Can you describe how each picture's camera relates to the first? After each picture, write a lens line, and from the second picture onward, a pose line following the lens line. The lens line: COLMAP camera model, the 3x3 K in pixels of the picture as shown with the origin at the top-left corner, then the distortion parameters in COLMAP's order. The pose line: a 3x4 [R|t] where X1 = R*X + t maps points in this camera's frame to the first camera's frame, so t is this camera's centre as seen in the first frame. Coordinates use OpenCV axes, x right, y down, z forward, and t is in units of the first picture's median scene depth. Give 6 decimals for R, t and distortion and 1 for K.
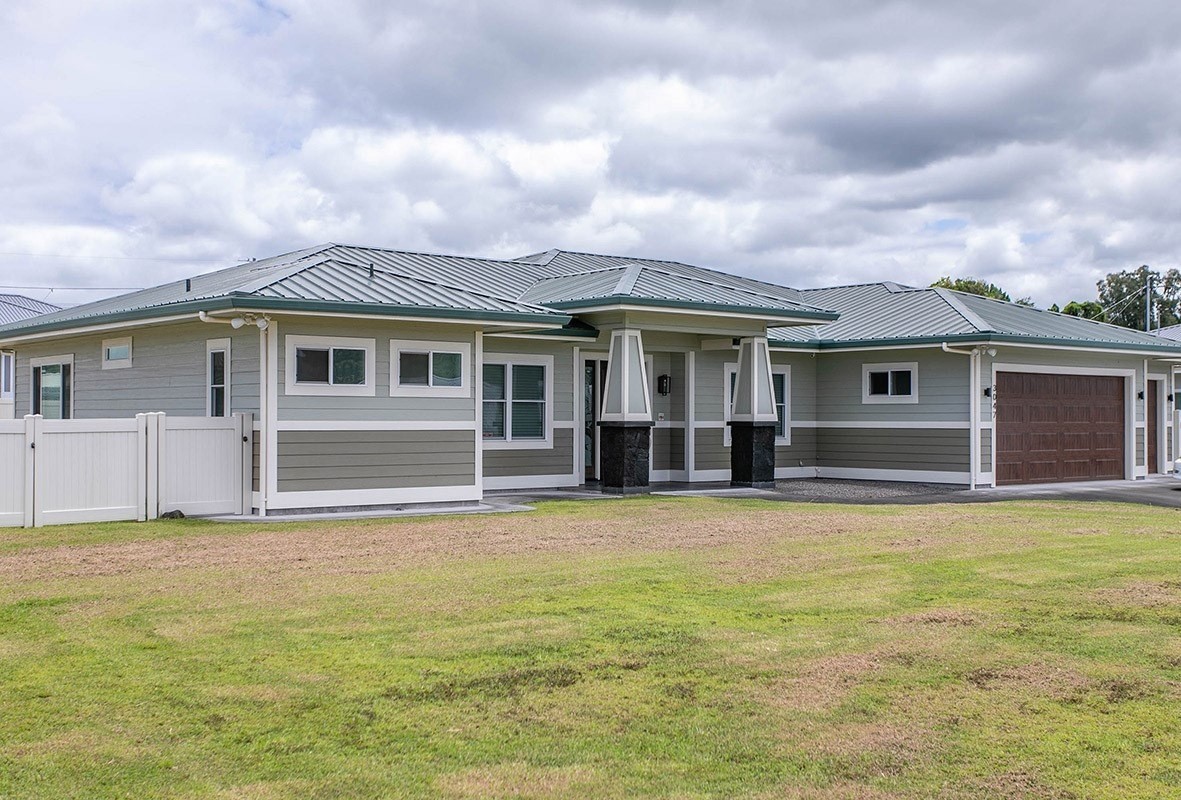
lens RADIAL K [[1361.7, 0, 588.4], [0, 1361.7, 400.5], [0, 0, 1]] dist [-0.060130, 0.000000]
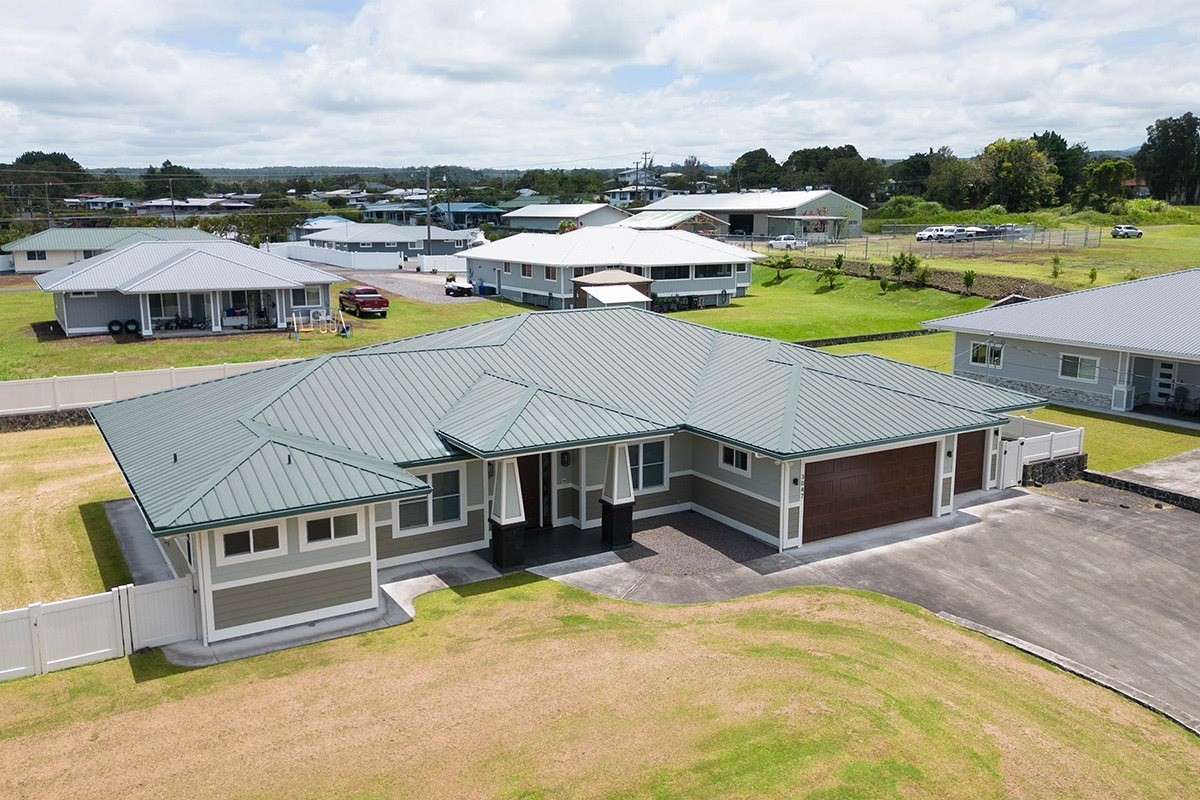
lens RADIAL K [[997.8, 0, 603.3], [0, 997.8, 401.7], [0, 0, 1]] dist [0.029382, -0.006888]
pose [[0.989638, 0.024363, -0.141503, 0.244592], [0.004984, 0.979077, 0.203431, -0.285707], [0.143498, -0.202028, 0.968810, 0.030676]]
